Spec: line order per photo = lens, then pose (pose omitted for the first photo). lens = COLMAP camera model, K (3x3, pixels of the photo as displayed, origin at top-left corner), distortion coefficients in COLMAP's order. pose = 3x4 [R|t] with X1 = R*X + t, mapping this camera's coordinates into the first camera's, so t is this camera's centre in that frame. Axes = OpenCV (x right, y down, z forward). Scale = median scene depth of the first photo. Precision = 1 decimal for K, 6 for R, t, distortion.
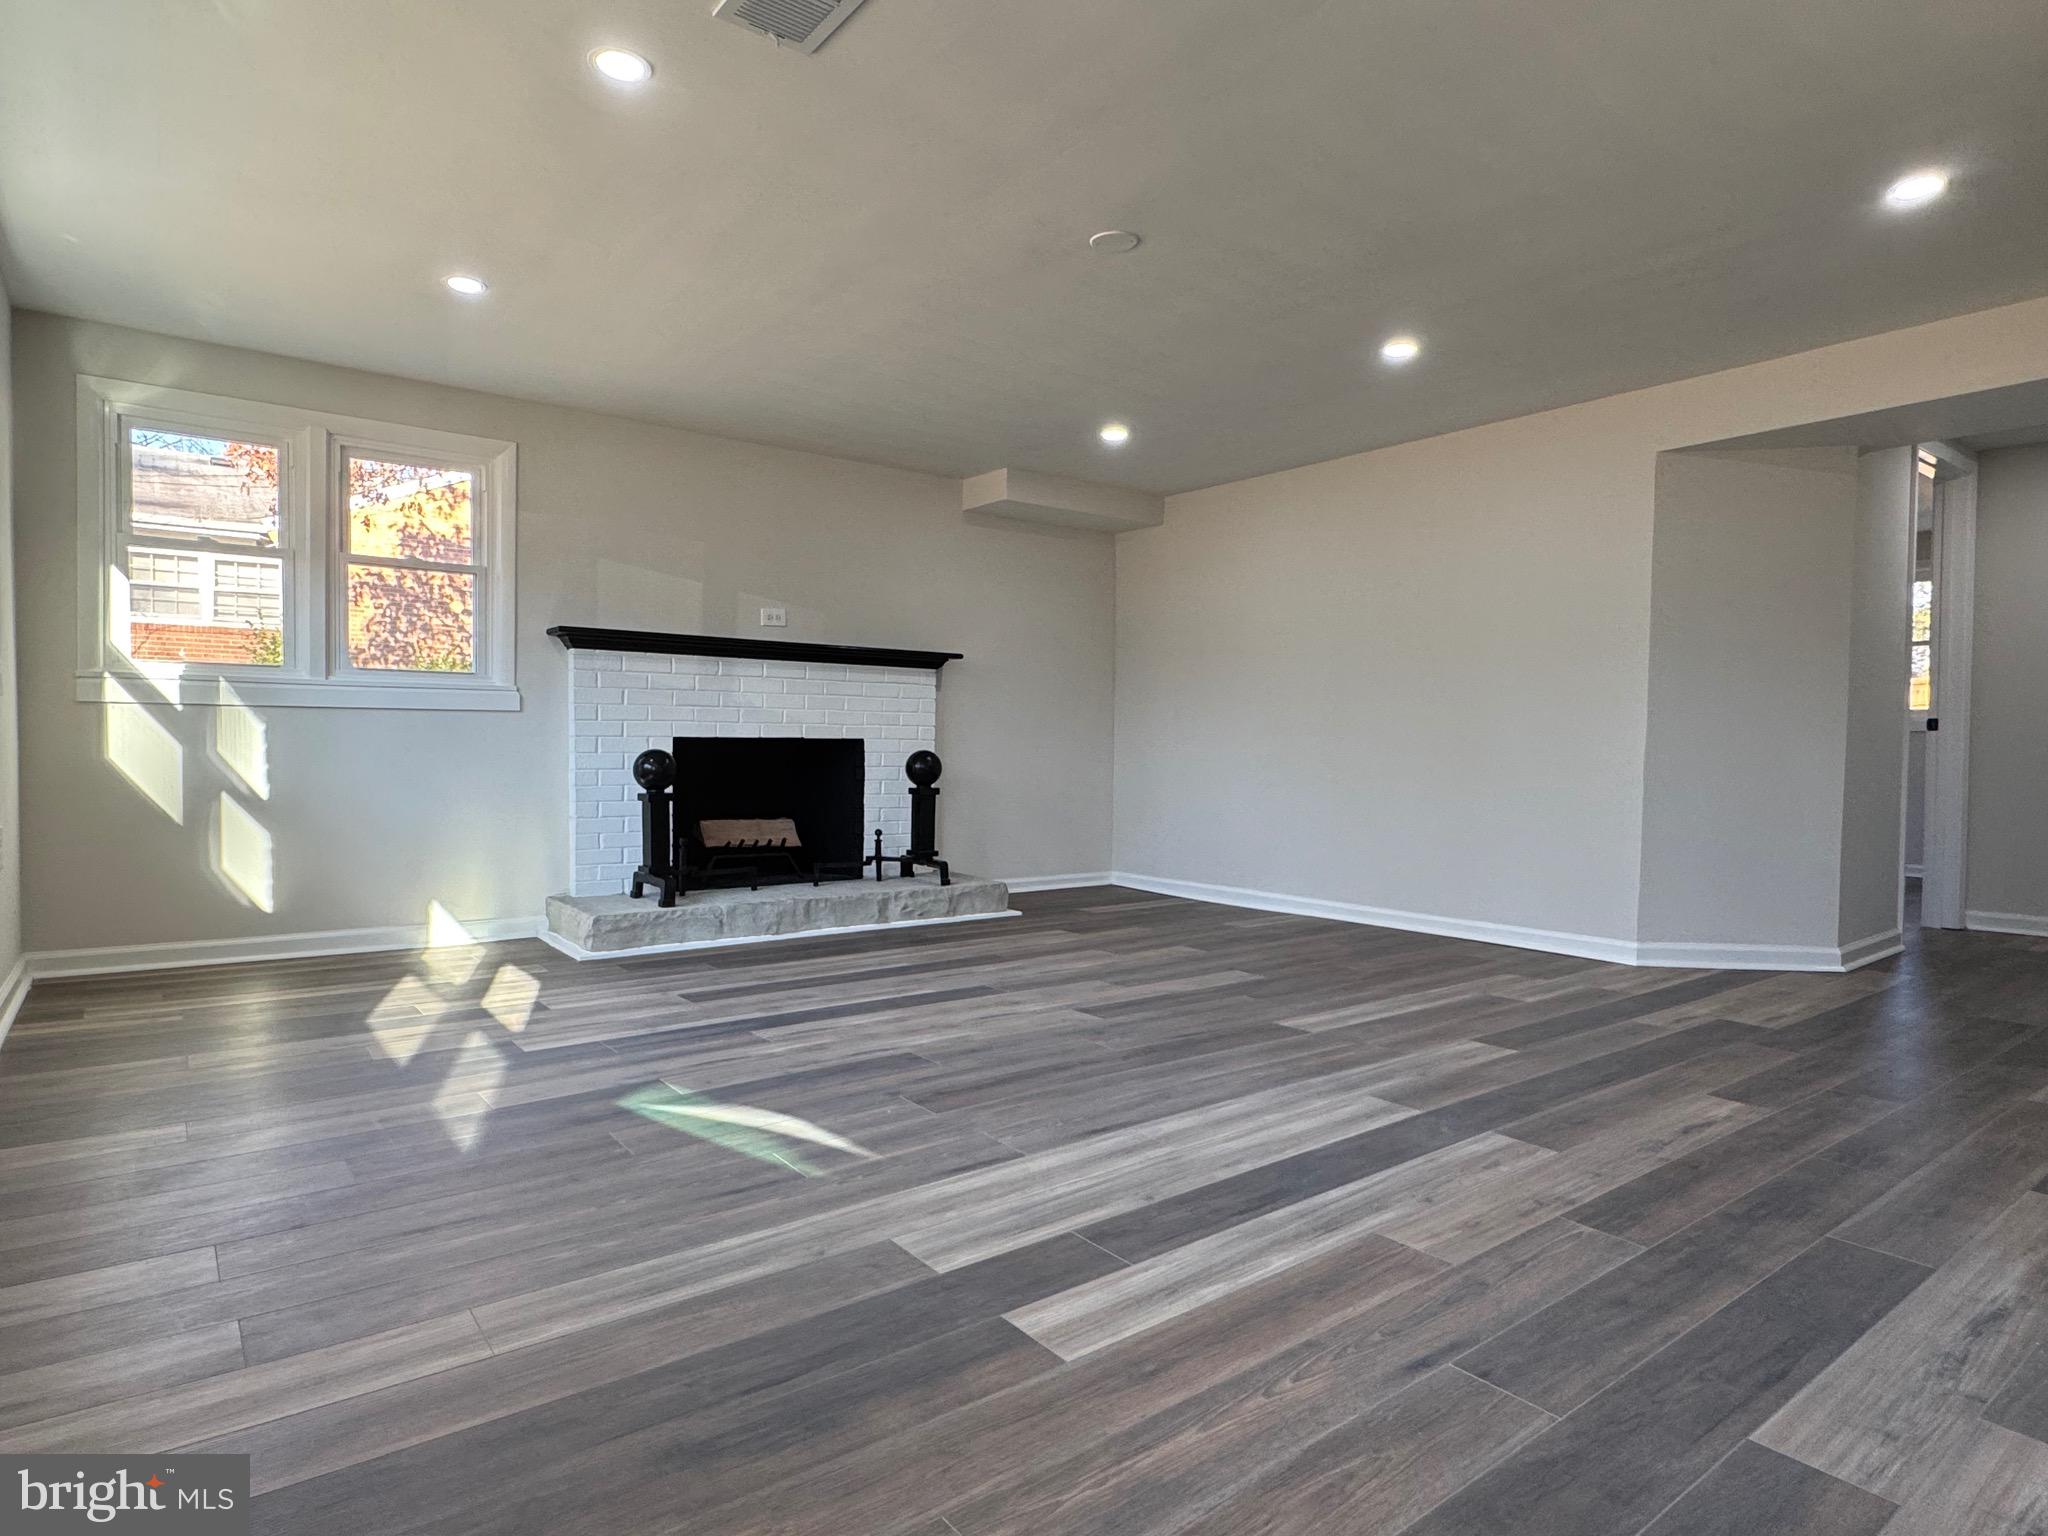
lens RADIAL K [[1147.4, 0, 1016.6], [0, 1147.4, 771.3], [0, 0, 1]] dist [-0.004169, -0.000692]
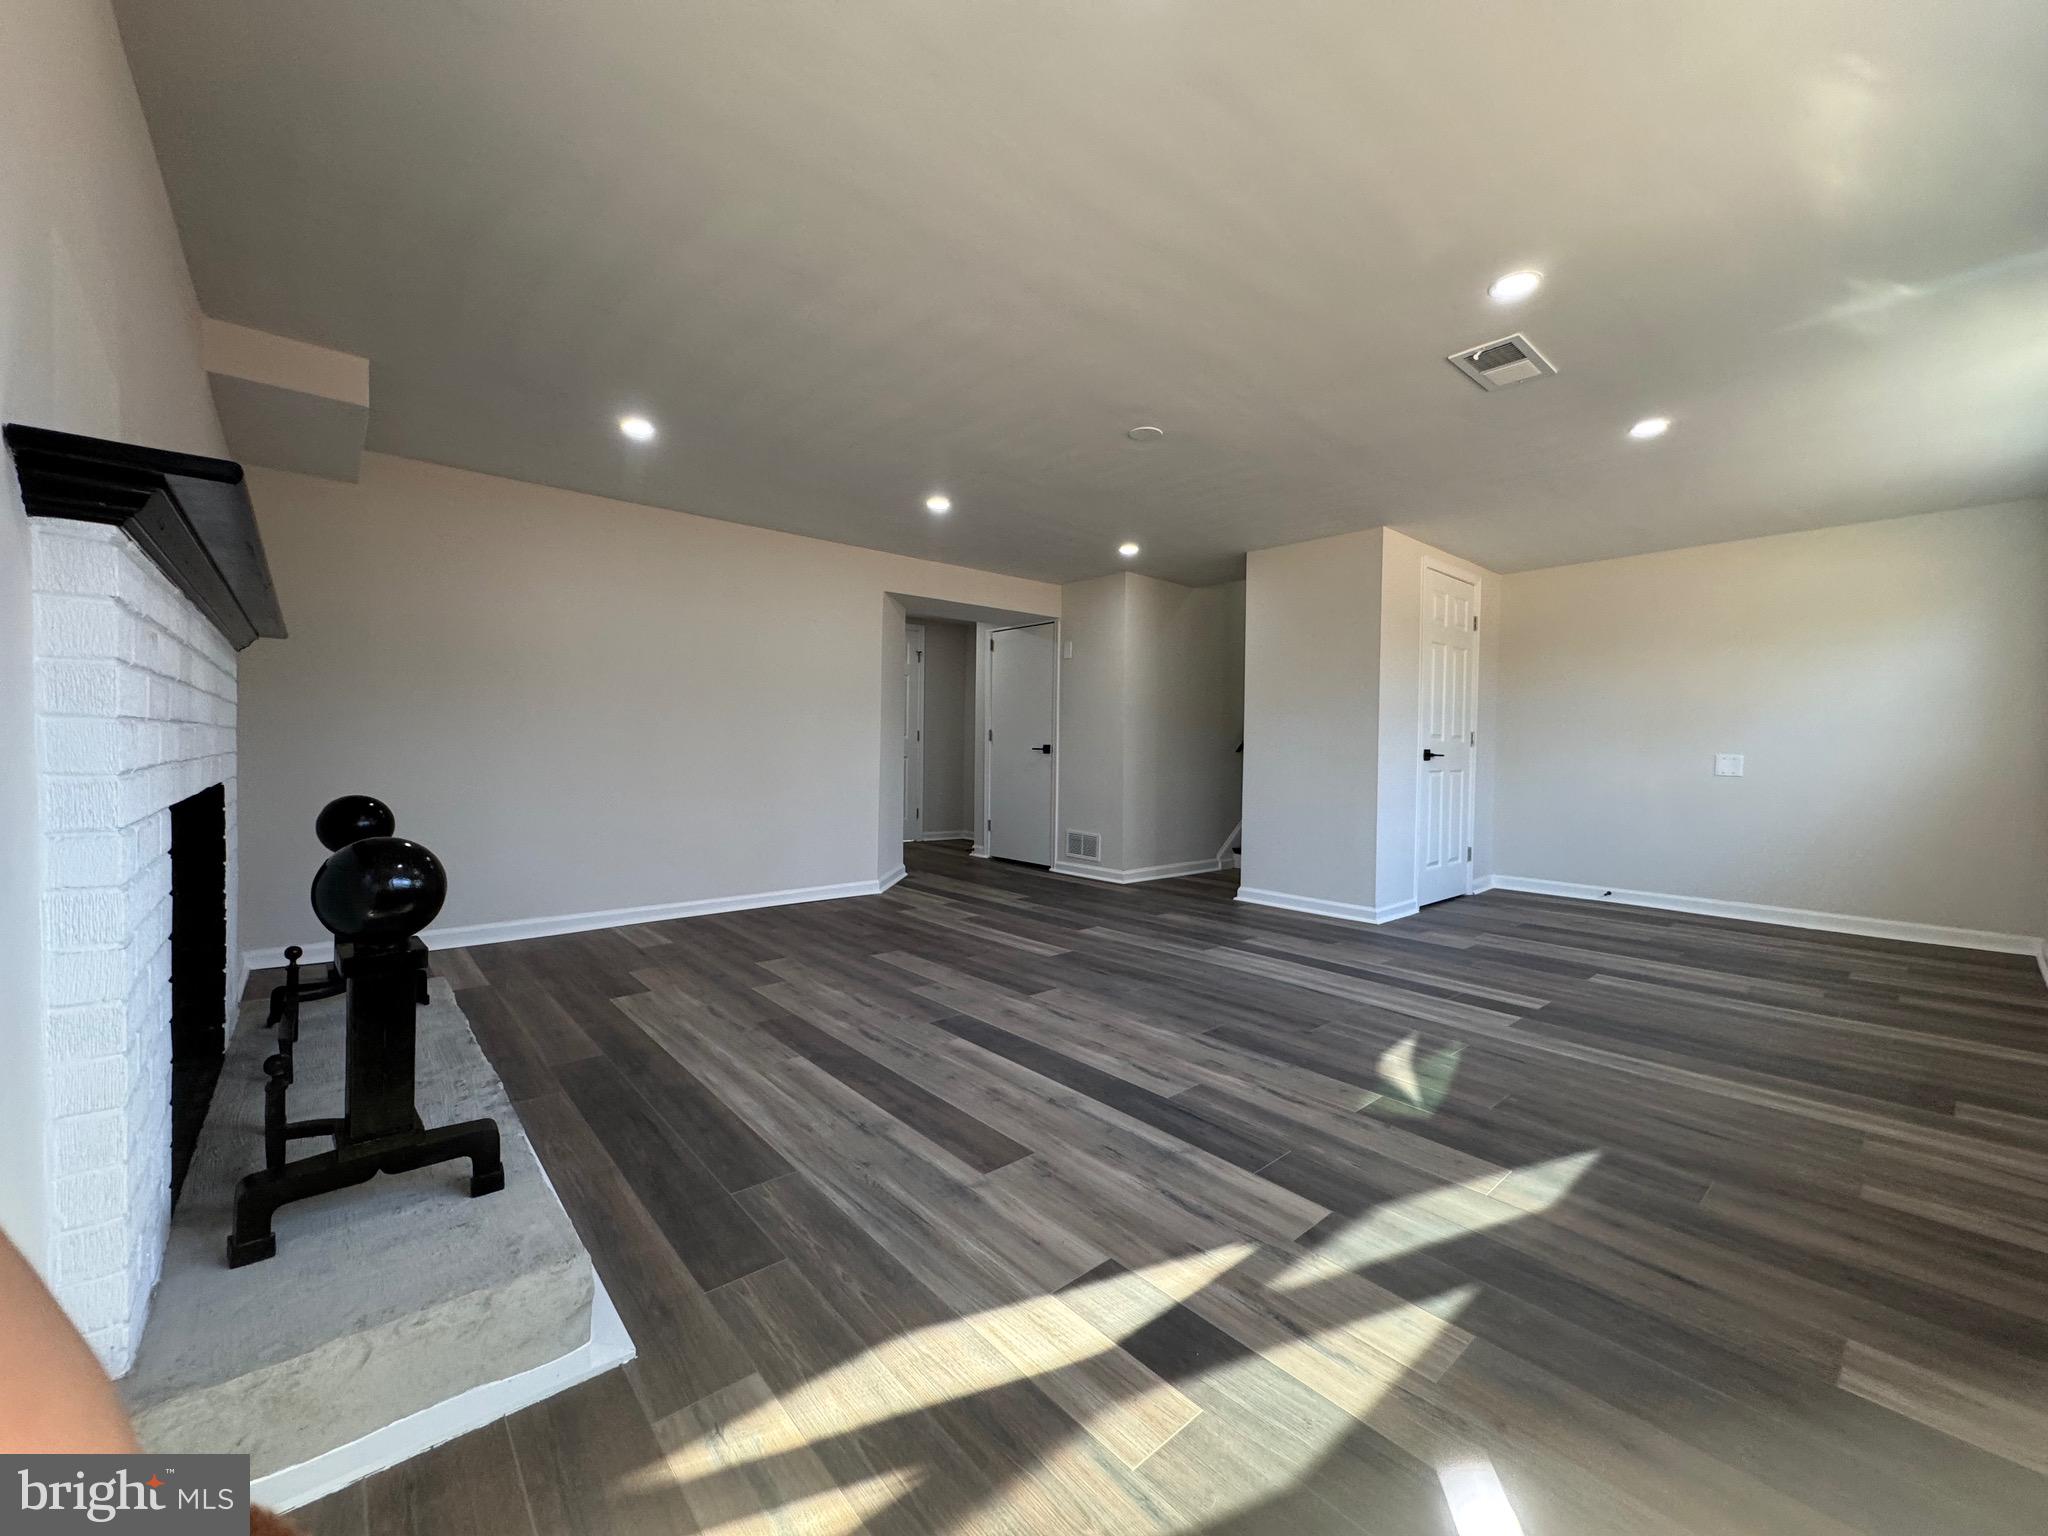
lens RADIAL K [[812.1, 0, 1012.3], [0, 812.1, 761.2], [0, 0, 1]] dist [-0.001653, 0.000107]
pose [[-0.057545, -0.023629, 0.998063, -1.100115], [0.012815, 0.999620, 0.024404, -0.092879], [-0.998261, 0.014195, -0.057221, 1.418439]]
